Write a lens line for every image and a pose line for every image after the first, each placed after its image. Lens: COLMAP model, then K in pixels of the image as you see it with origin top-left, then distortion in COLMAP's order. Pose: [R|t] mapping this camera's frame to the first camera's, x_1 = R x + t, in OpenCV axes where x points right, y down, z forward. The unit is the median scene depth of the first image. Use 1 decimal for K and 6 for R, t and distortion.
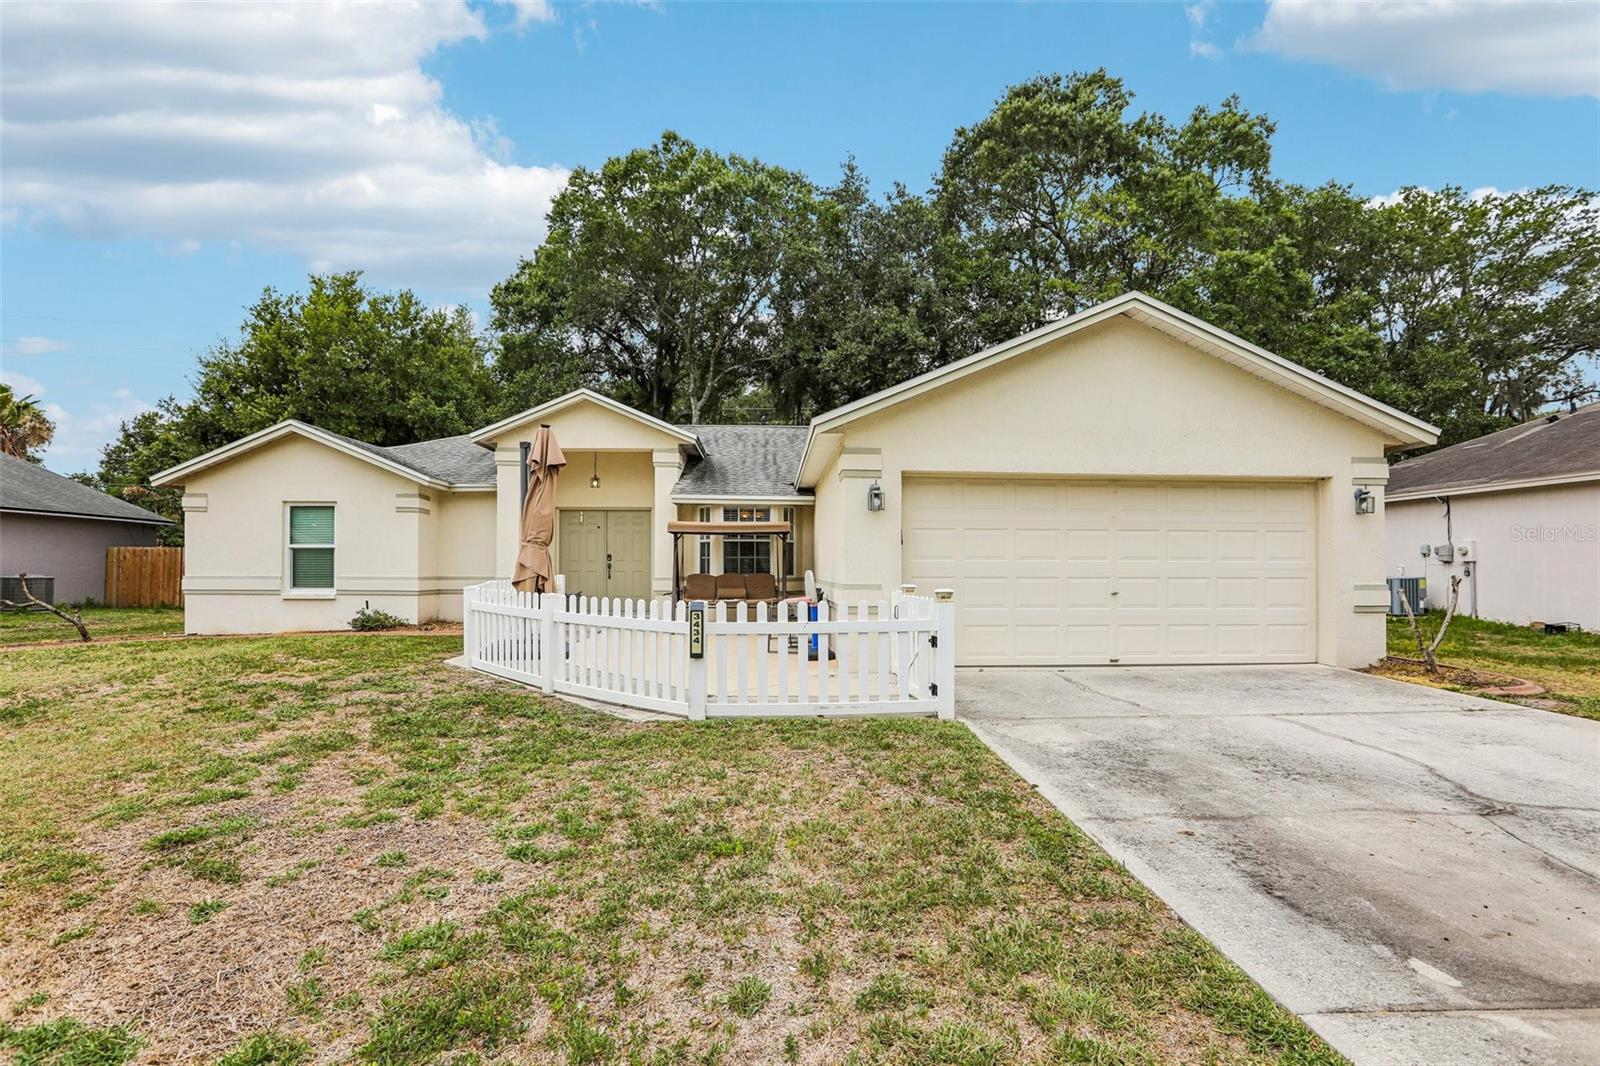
lens RADIAL K [[749.0, 0, 815.9], [0, 749.0, 558.4], [0, 0, 1]] dist [-0.049069, 0.016156]
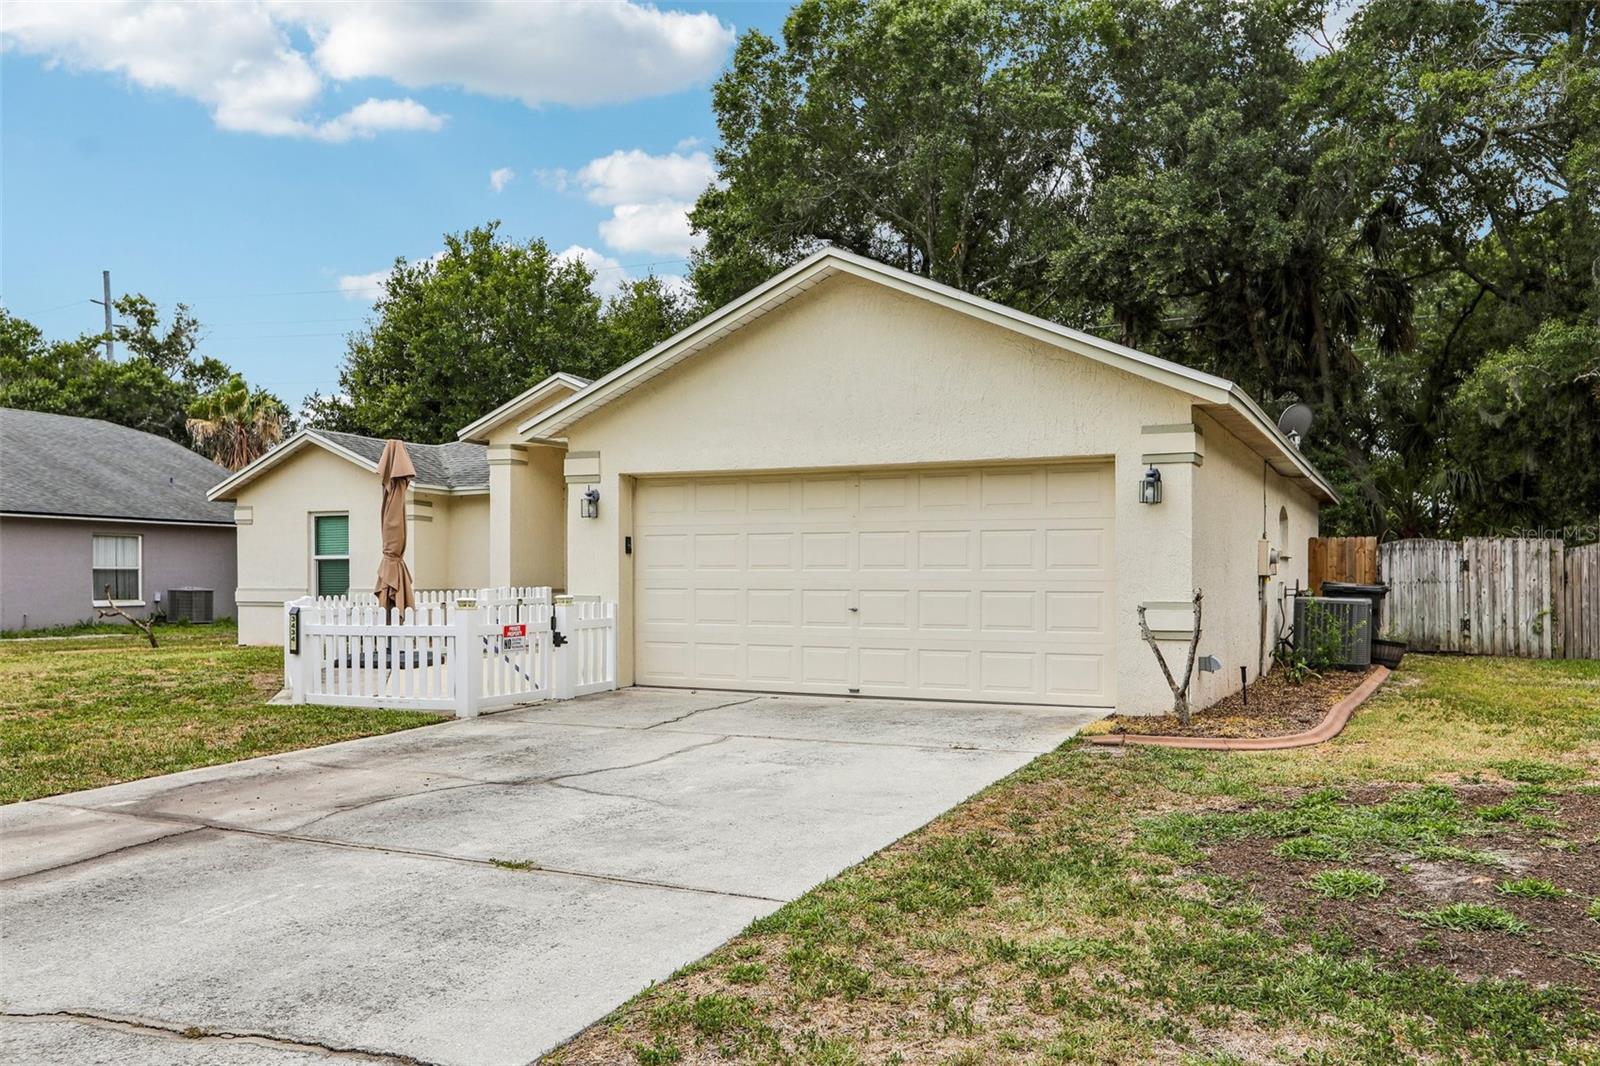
lens RADIAL K [[1266.1, 0, 802.1], [0, 1266.1, 542.4], [0, 0, 1]] dist [-0.048894, -0.001489]
pose [[0.883543, -0.015523, -0.468093, 0.614415], [0.007226, 0.999783, -0.019516, 0.000149], [0.468294, 0.013860, 0.883464, -0.163207]]
